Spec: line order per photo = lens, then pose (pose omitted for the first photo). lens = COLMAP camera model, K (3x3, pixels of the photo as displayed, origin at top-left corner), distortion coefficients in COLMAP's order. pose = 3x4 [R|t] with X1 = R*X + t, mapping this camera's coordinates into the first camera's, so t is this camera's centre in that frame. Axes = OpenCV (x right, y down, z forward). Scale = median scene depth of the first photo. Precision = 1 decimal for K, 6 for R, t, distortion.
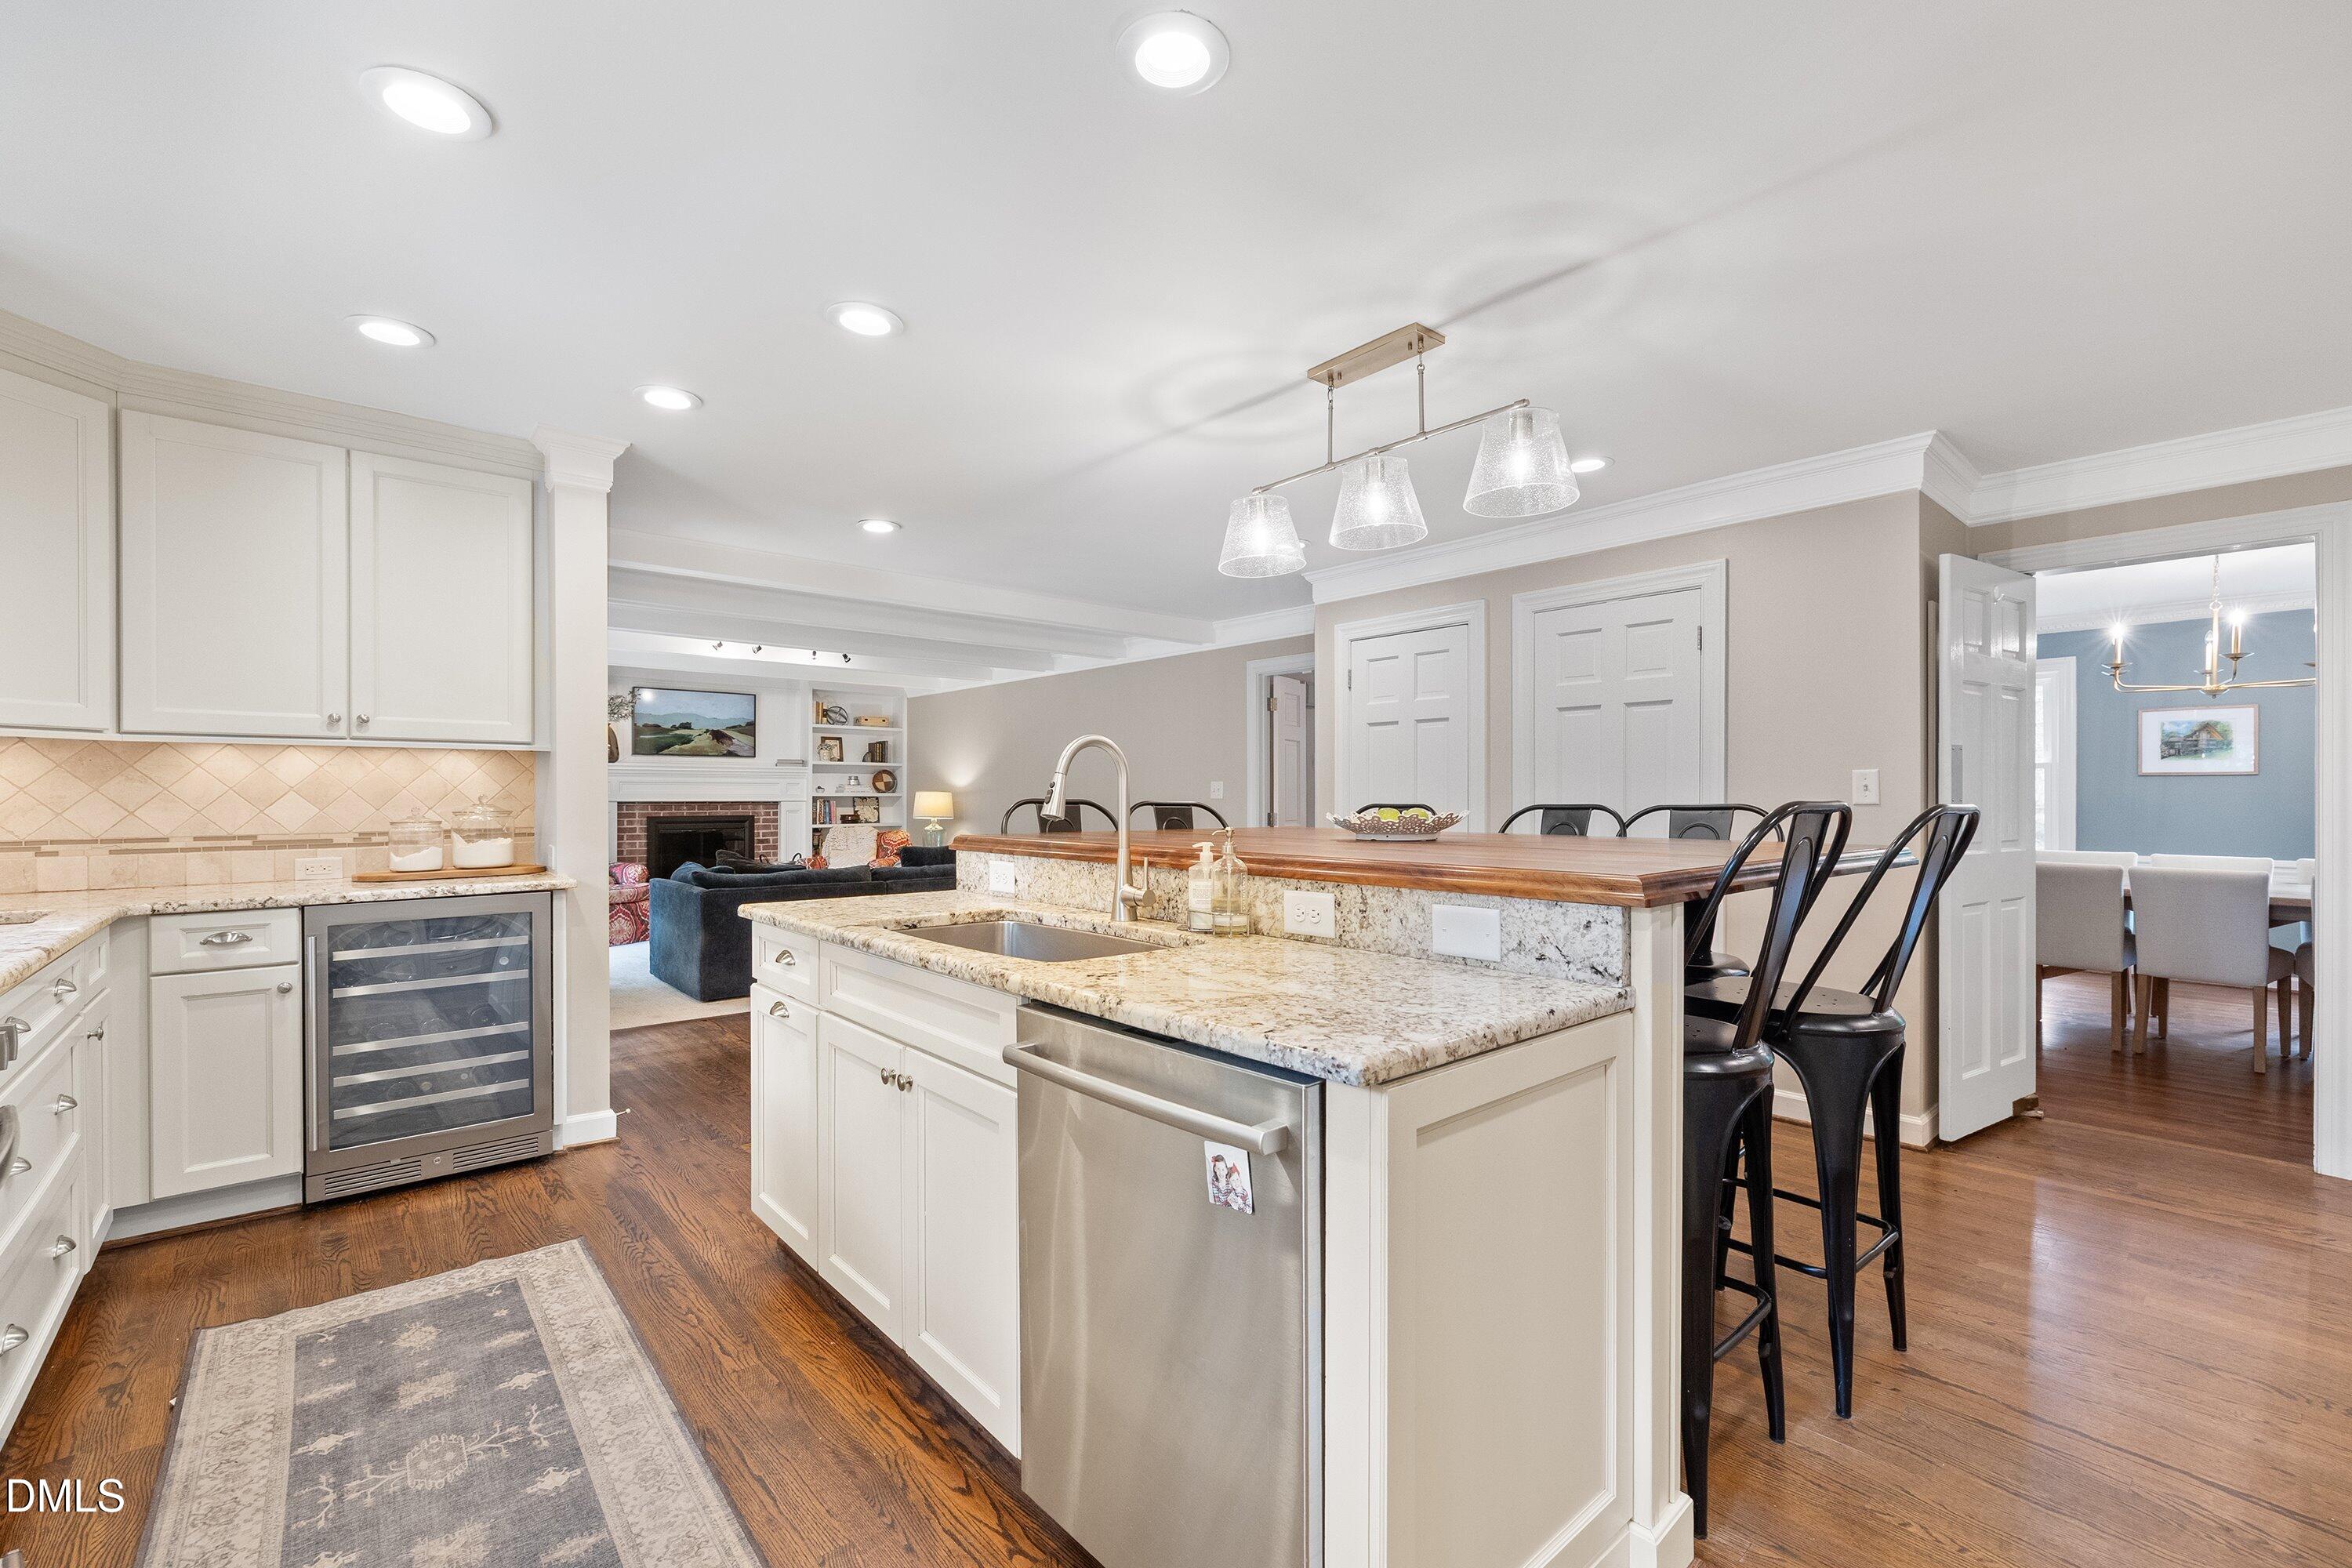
lens RADIAL K [[1003.2, 0, 1164.7], [0, 1003.2, 795.3], [0, 0, 1]] dist [0.000905, 0.000168]
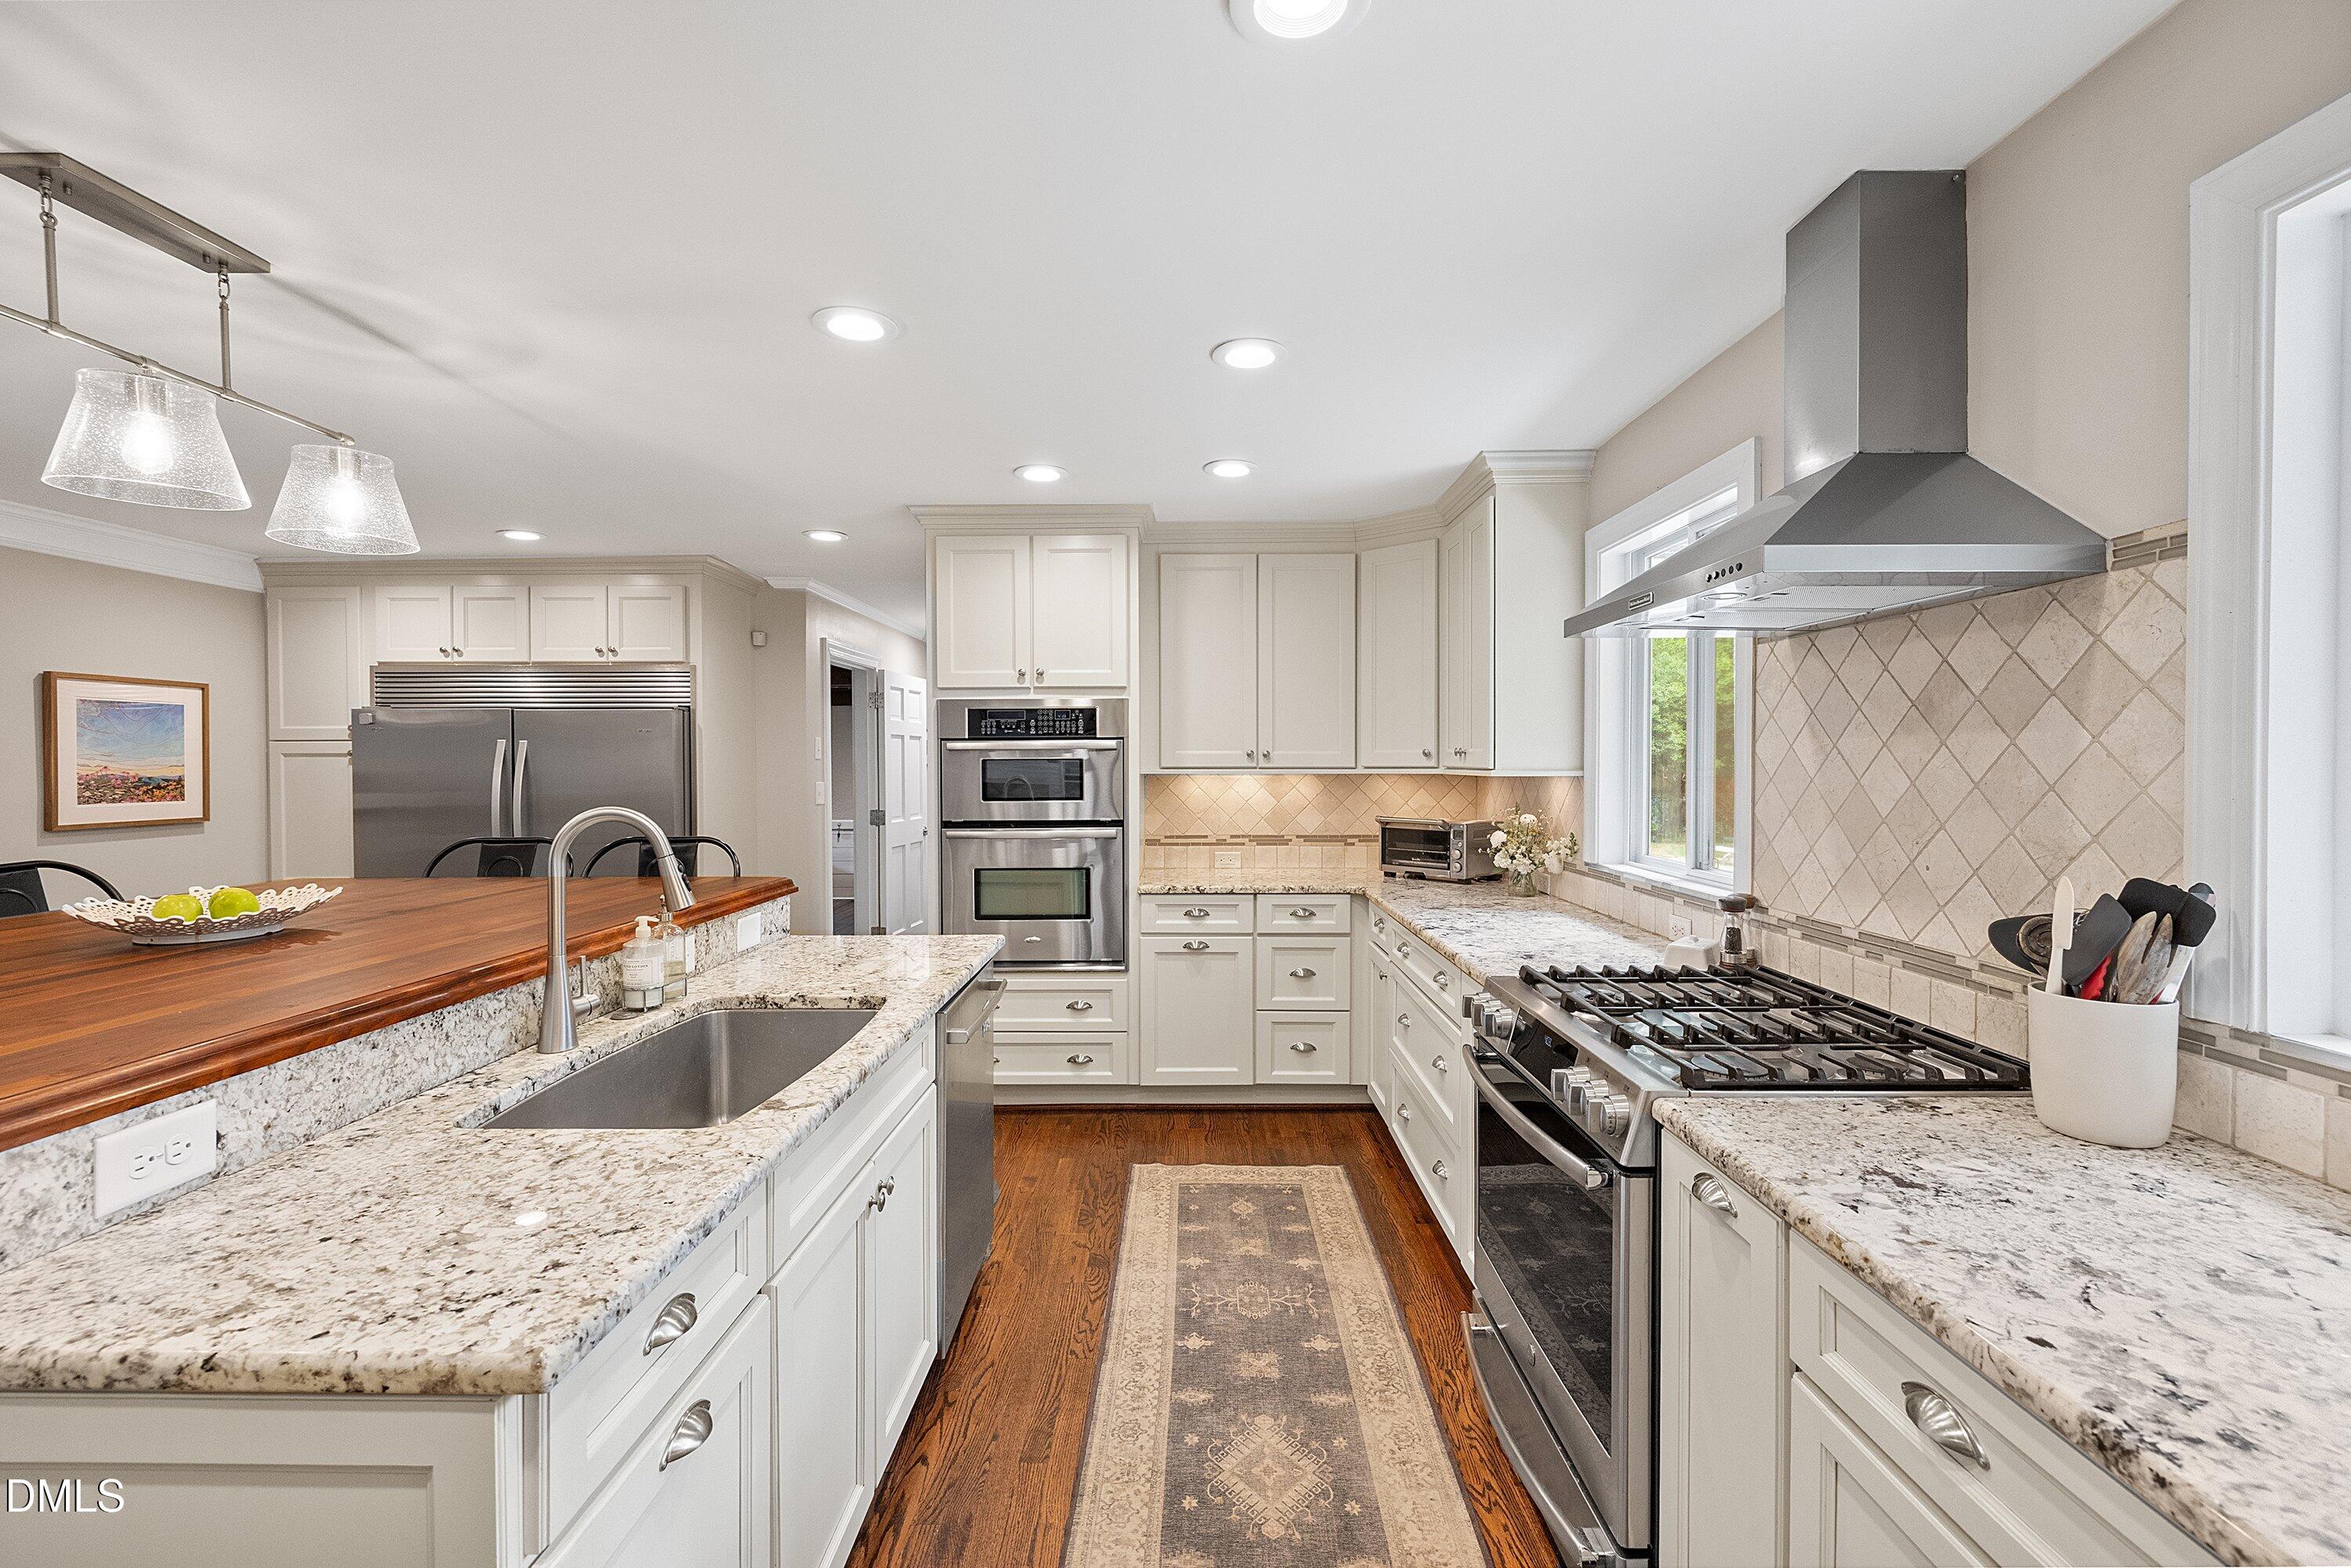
lens RADIAL K [[1002.8, 0, 1174.3], [0, 1002.8, 780.3], [0, 0, 1]] dist [0.000905, 0.000168]
pose [[-0.751071, -0.011438, 0.660123, -0.706765], [-0.000132, 0.999853, 0.017174, -0.073525], [-0.660222, 0.012812, -0.750962, 0.998800]]
